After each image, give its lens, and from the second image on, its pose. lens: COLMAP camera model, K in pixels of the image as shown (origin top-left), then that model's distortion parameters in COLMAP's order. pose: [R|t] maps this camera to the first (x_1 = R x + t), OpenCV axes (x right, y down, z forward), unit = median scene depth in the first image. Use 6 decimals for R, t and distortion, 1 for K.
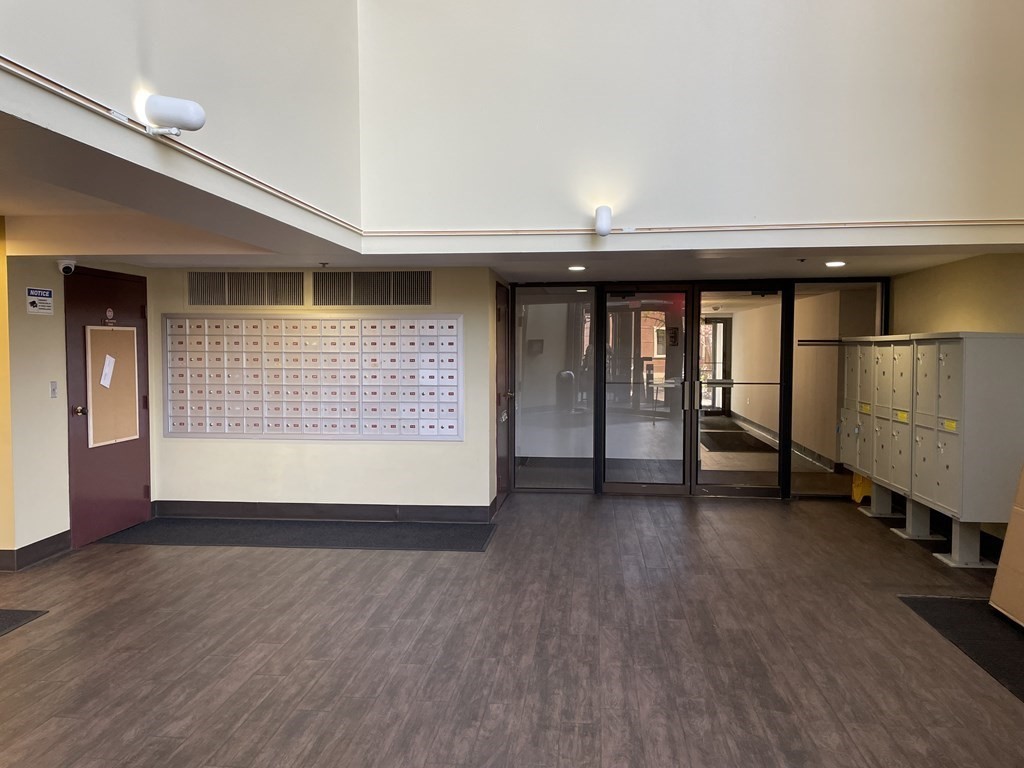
lens RADIAL K [[775.0, 0, 513.4], [0, 775.0, 386.1], [0, 0, 1]] dist [0.121052, -0.144327]
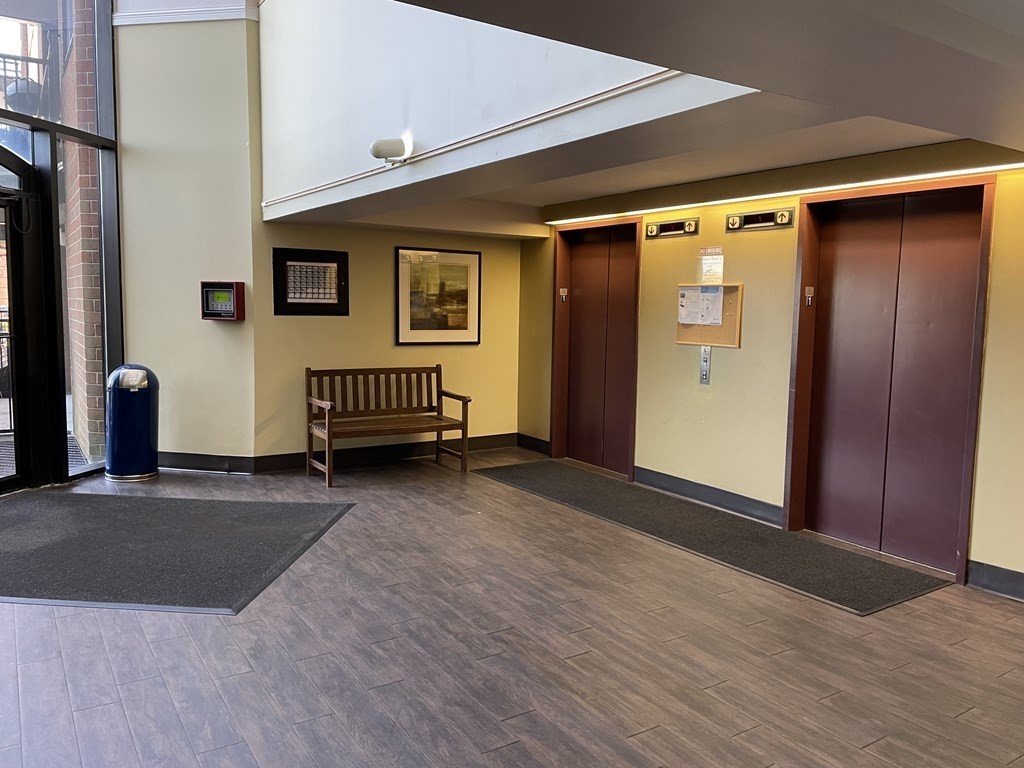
lens RADIAL K [[775.0, 0, 513.4], [0, 775.0, 386.1], [0, 0, 1]] dist [0.121052, -0.144327]
pose [[-0.778366, 0.055154, -0.625383, 0.273001], [-0.050662, 0.987367, 0.150133, -0.083763], [0.625763, 0.148542, -0.765739, 1.703696]]
